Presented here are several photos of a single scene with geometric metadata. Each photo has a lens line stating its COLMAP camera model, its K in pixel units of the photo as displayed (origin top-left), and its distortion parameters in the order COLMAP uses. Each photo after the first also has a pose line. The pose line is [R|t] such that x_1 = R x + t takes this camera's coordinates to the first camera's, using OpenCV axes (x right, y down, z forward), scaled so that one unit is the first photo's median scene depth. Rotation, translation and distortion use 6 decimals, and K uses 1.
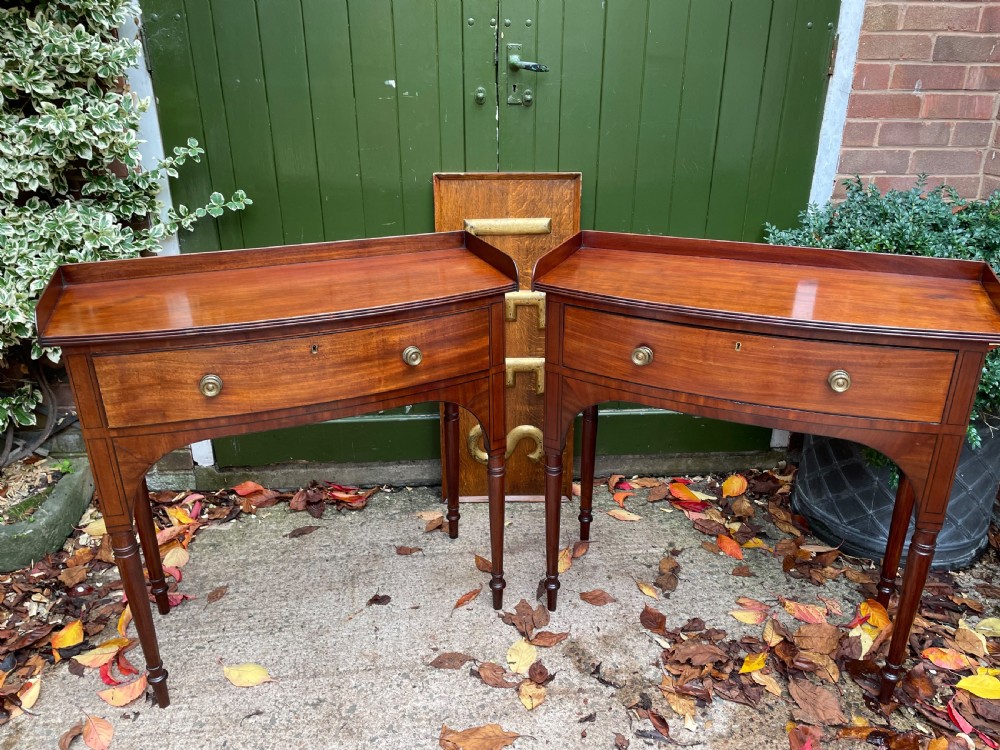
lens RADIAL K [[758.5, 0, 507.6], [0, 758.5, 363.7], [0, 0, 1]] dist [0.091667, -0.124836]
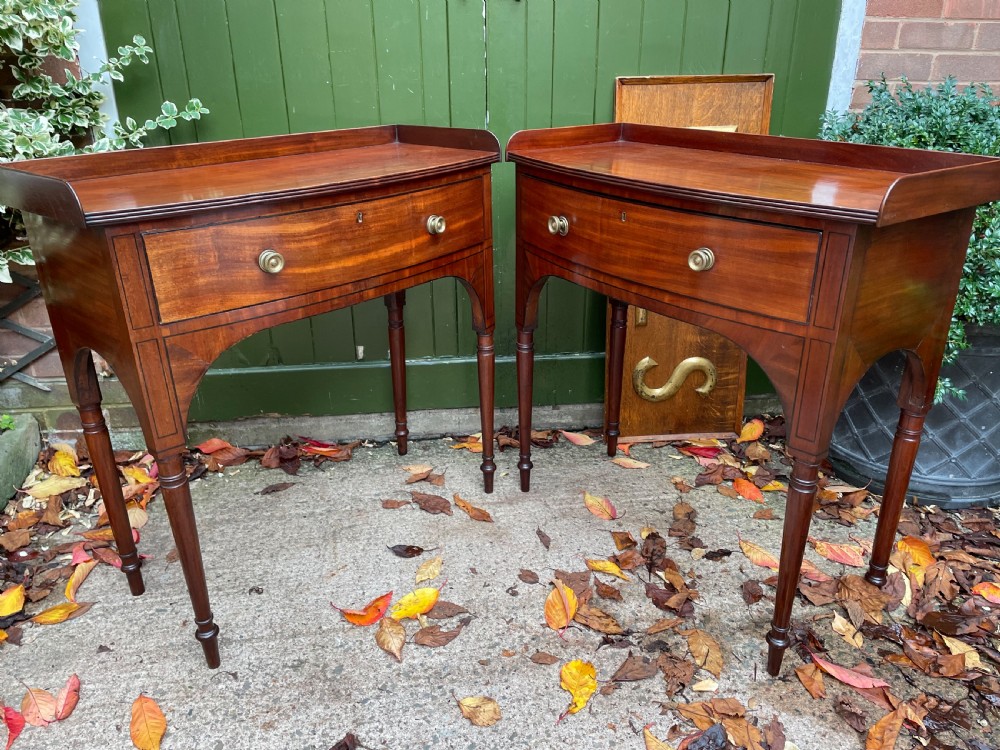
lens RADIAL K [[758.5, 0, 503.6], [0, 758.5, 368.0], [0, 0, 1]] dist [0.091667, -0.124836]
pose [[0.999266, -0.022511, 0.031005, -0.027568], [0.022435, 0.999744, 0.002776, 0.086937], [-0.031059, -0.002079, 0.999515, 0.100259]]
